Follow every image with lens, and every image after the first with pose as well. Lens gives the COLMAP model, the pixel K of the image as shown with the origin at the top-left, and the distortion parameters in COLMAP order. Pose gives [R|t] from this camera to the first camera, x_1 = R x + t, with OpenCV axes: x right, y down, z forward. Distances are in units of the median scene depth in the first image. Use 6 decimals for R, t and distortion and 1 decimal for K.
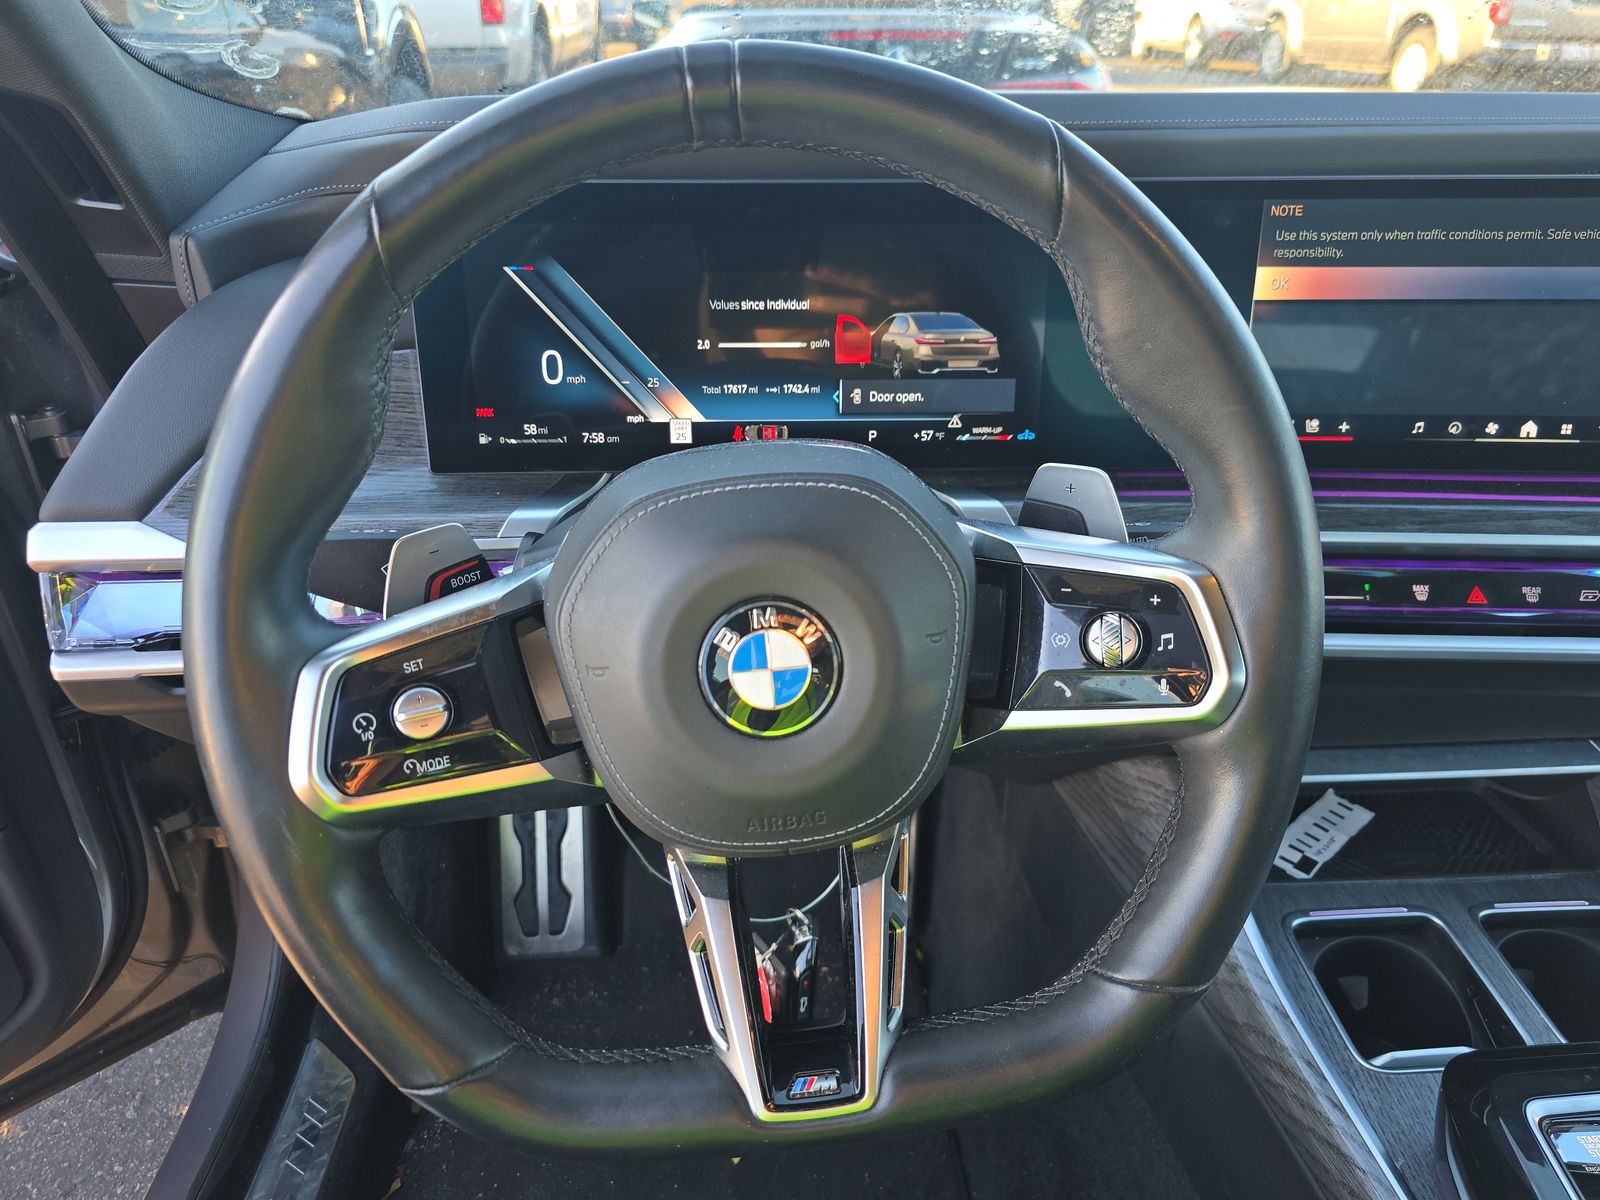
lens RADIAL K [[1106.6, 0, 800.0], [0, 1106.6, 600.0], [0, 0, 1]] dist [0.029371, -0.041425]
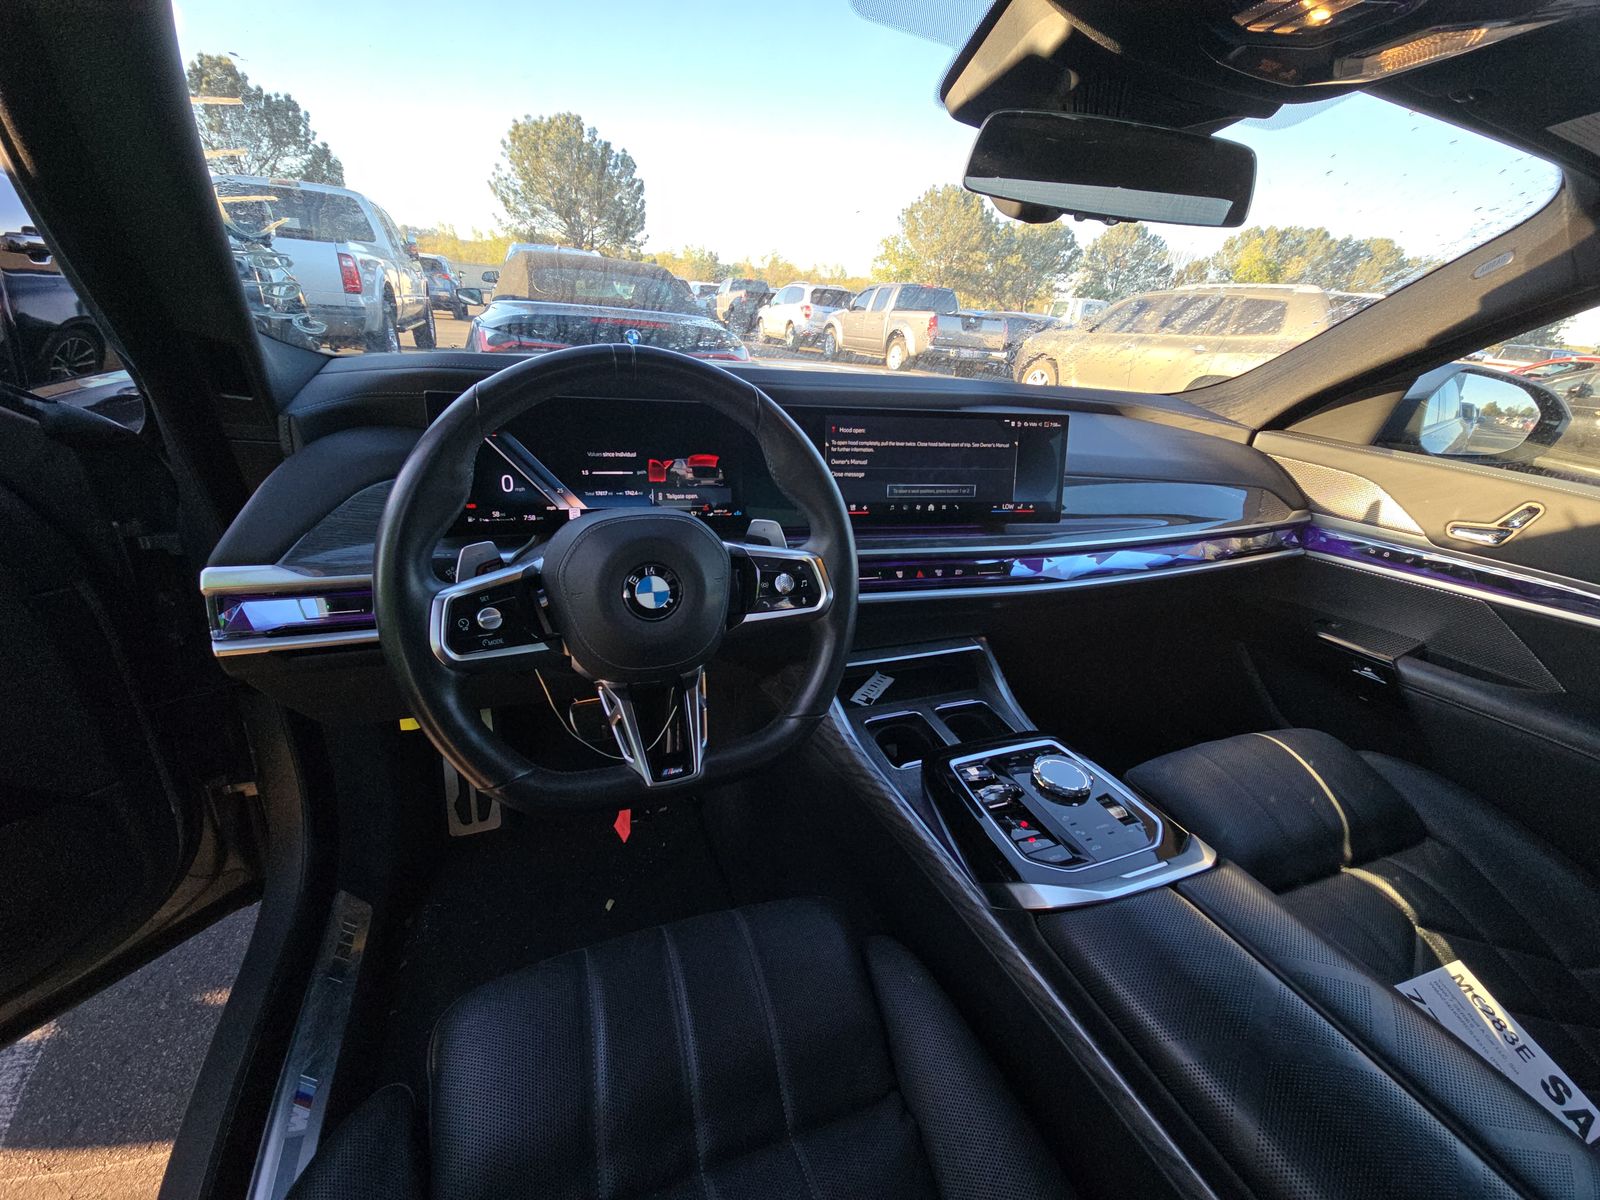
lens RADIAL K [[639.1, 0, 810.8], [0, 639.1, 597.9], [0, 0, 1]] dist [0.003362, -0.008690]
pose [[0.941043, -0.061505, 0.332649, -0.100951], [0.083713, 0.995088, -0.052831, 0.106353], [-0.327766, 0.077564, 0.941570, -0.266647]]
